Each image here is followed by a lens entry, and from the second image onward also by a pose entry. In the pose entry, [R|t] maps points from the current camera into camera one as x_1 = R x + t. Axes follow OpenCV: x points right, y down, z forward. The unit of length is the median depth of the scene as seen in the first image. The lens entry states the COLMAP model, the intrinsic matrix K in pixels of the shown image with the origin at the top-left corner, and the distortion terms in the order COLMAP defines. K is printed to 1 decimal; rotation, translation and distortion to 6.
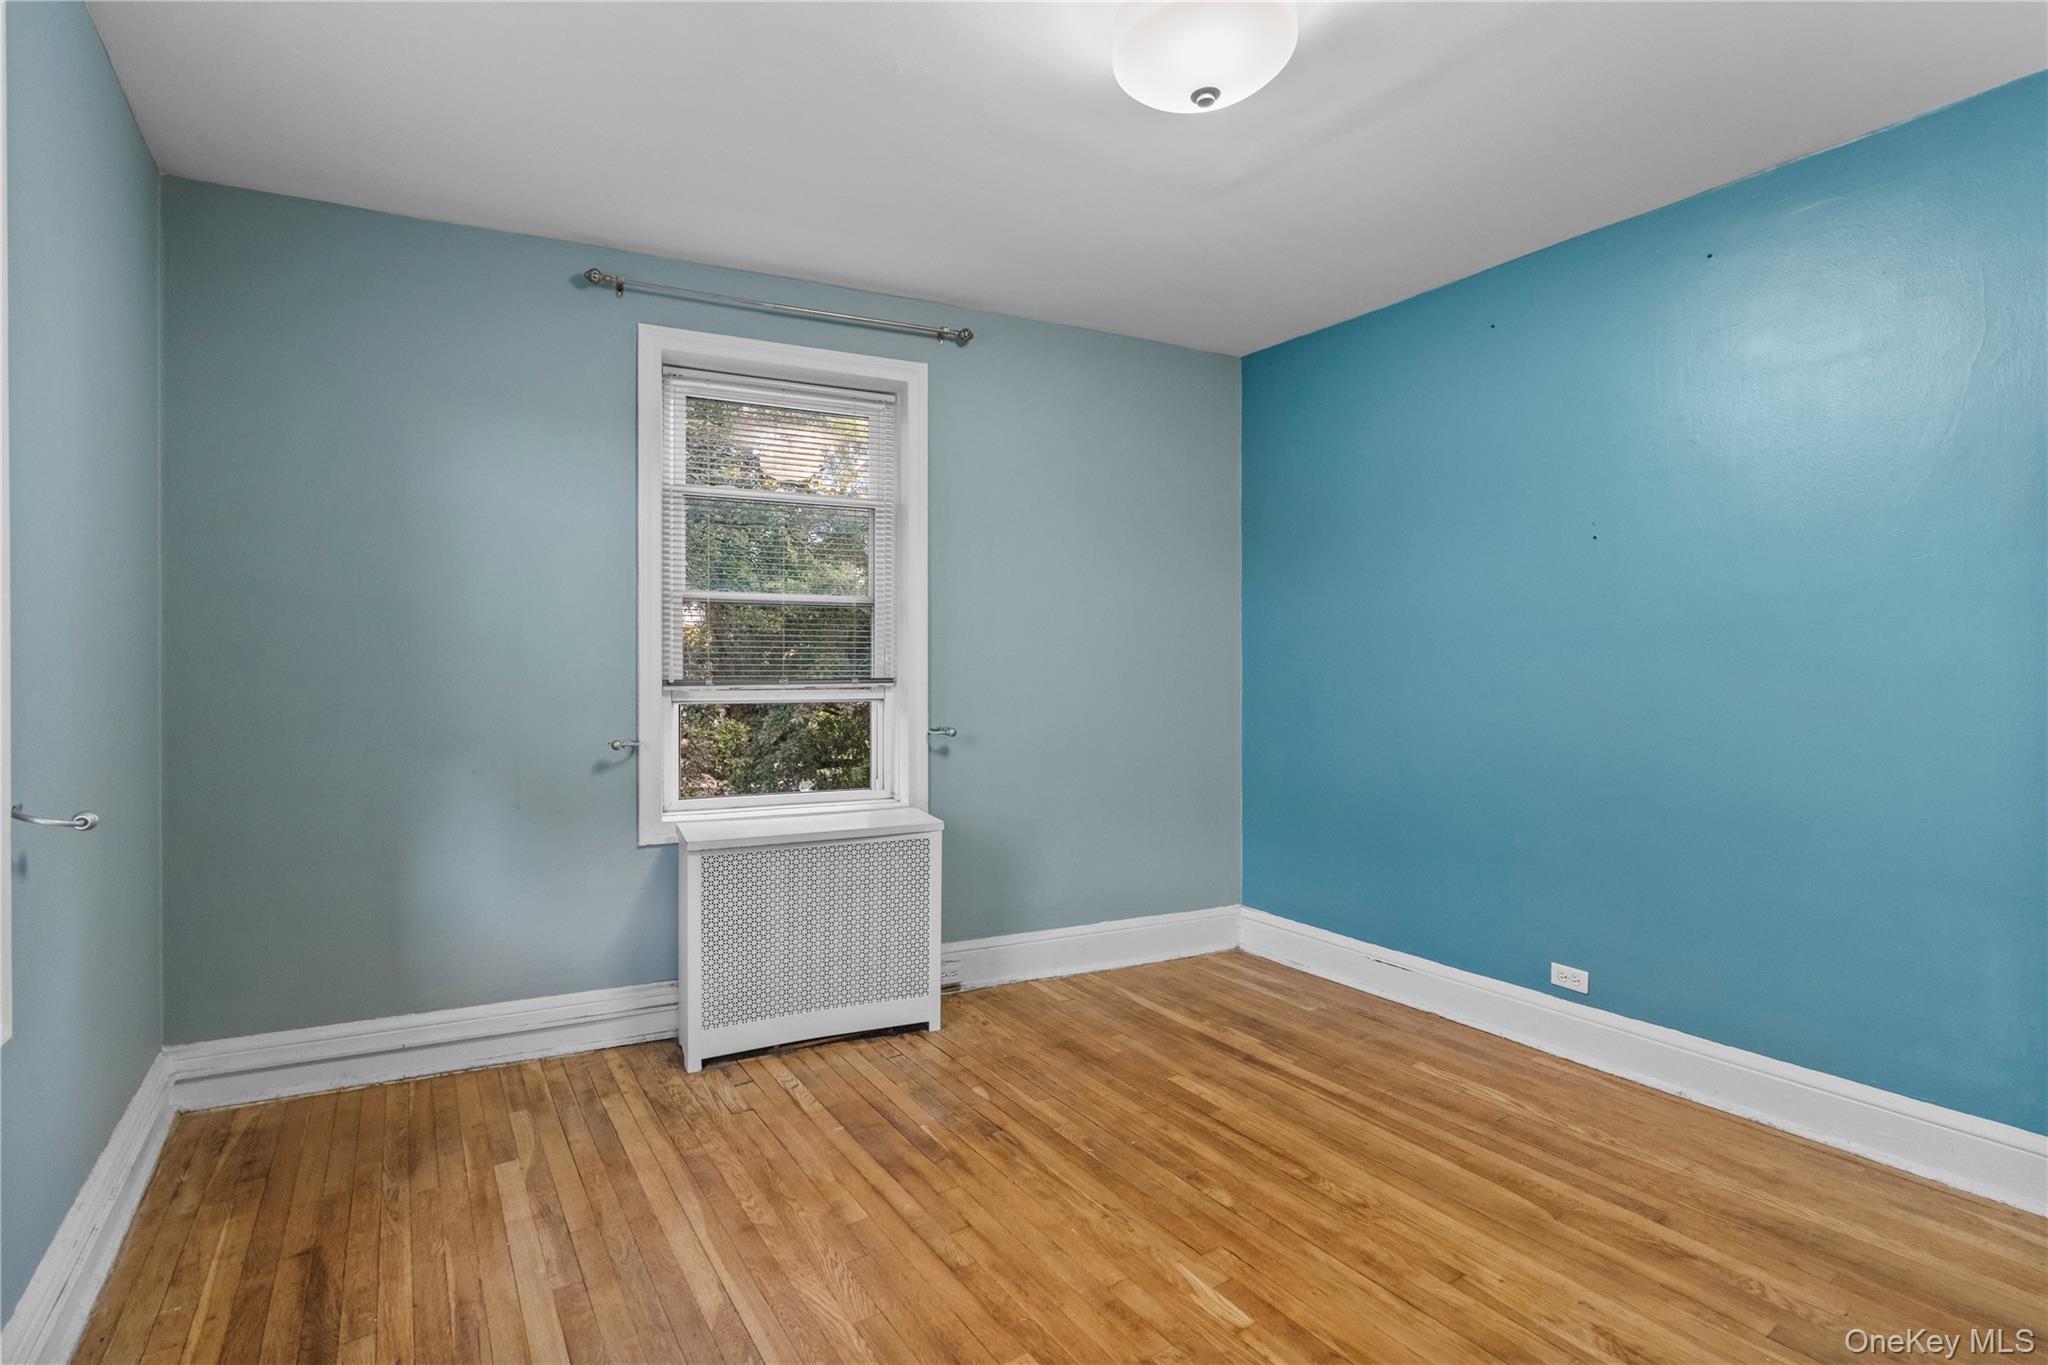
lens RADIAL K [[927.0, 0, 1024.0], [0, 927.0, 682.5], [0, 0, 1]] dist [-0.005585, 0.000431]
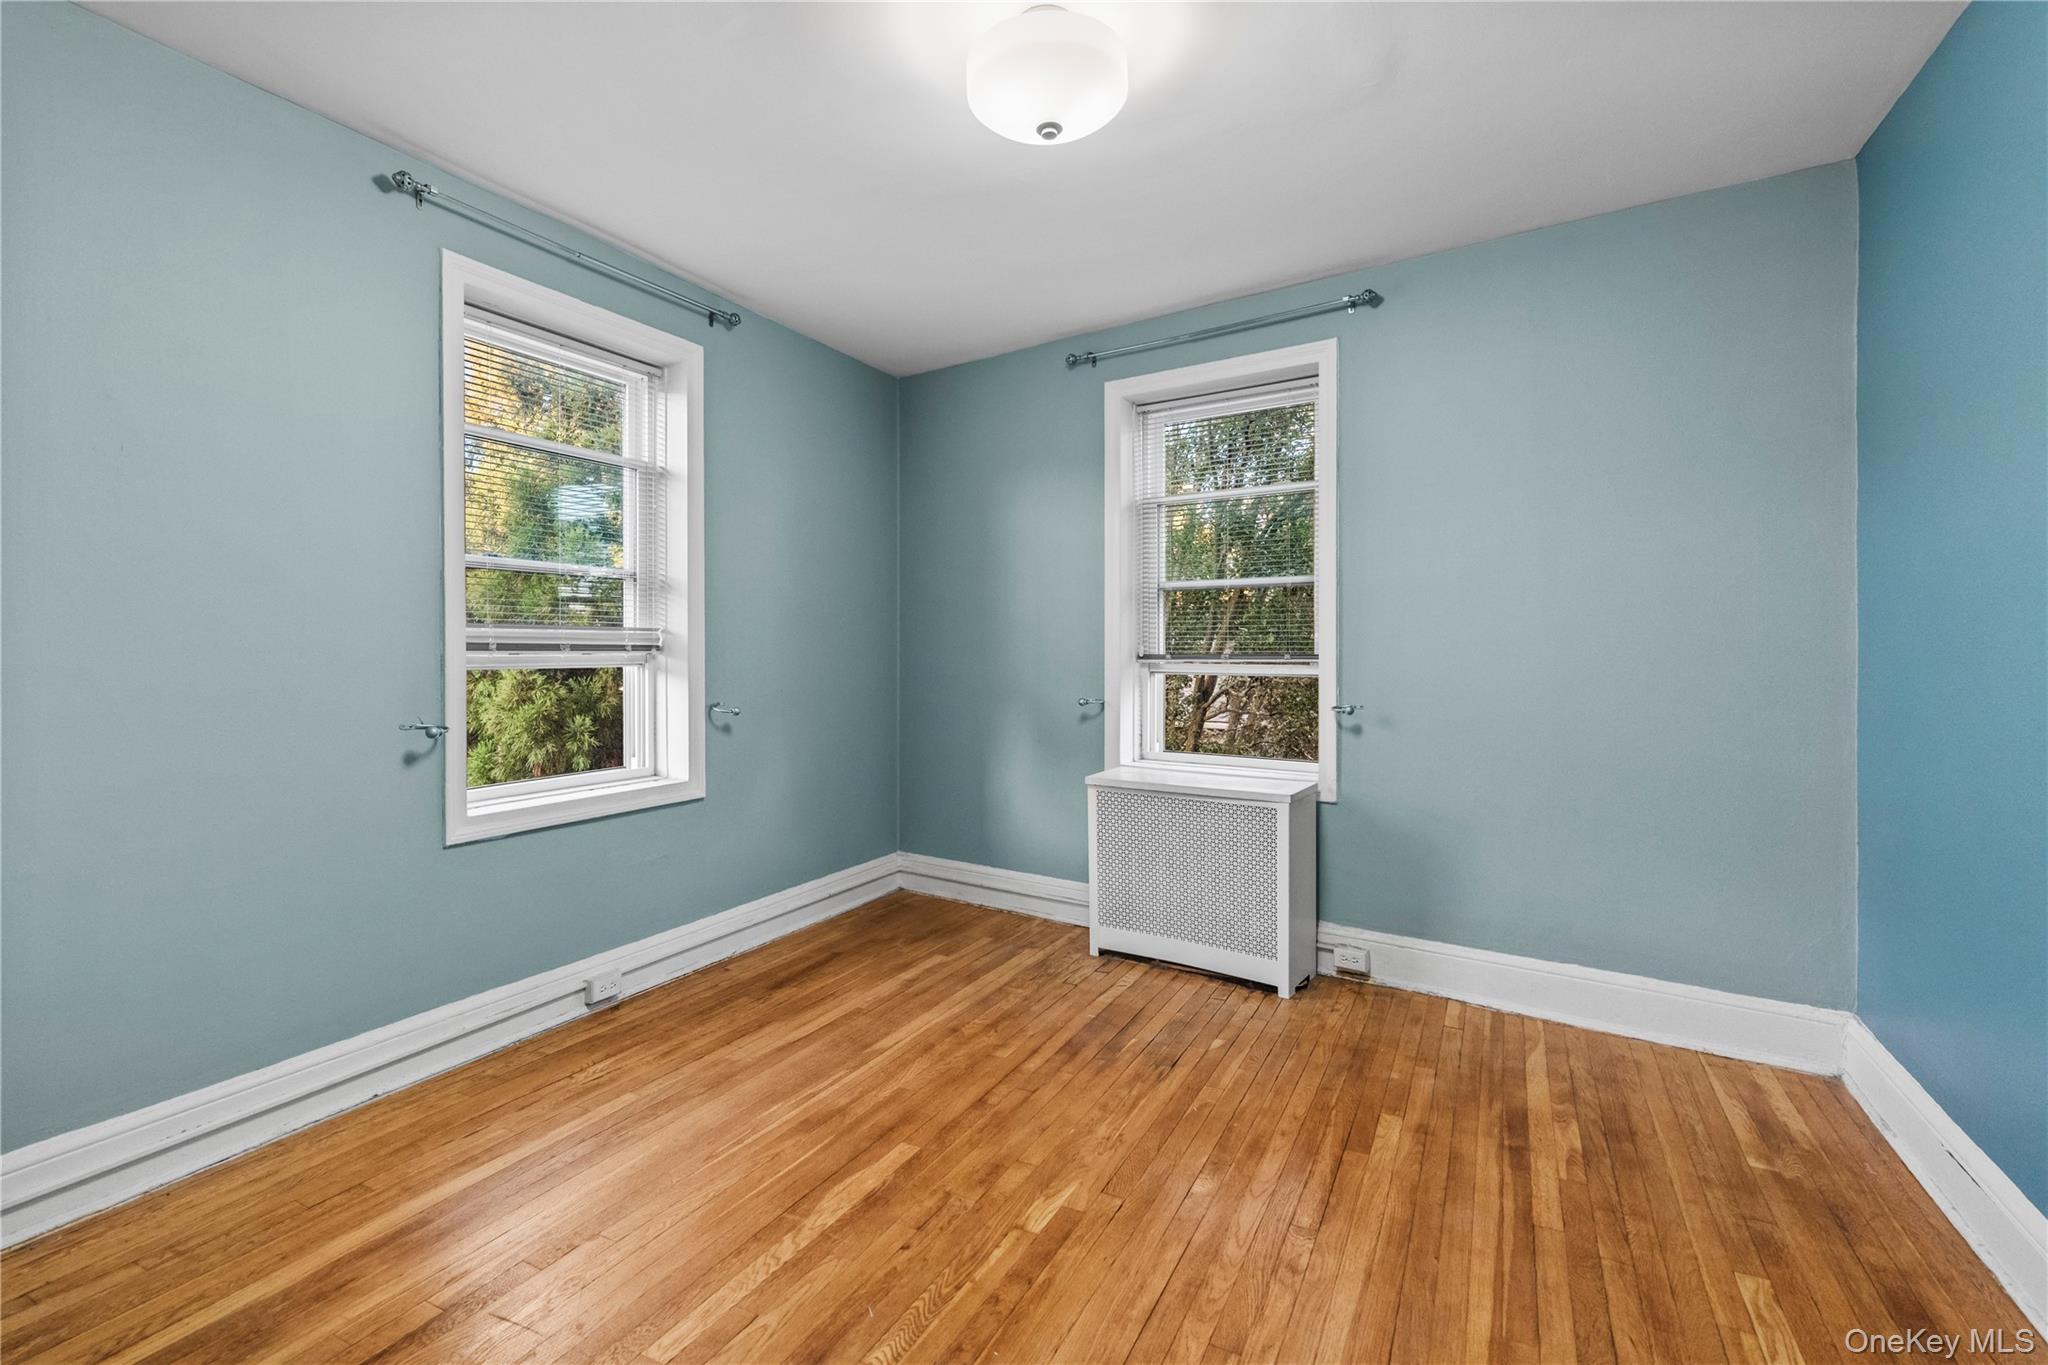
lens RADIAL K [[932.0, 0, 1016.6], [0, 932.0, 662.5], [0, 0, 1]] dist [-0.017995, 0.010378]
pose [[0.490147, 0.012707, -0.871547, 0.734311], [-0.015359, 0.999864, 0.005941, 0.003984], [0.871504, 0.010474, 0.490276, 0.266029]]
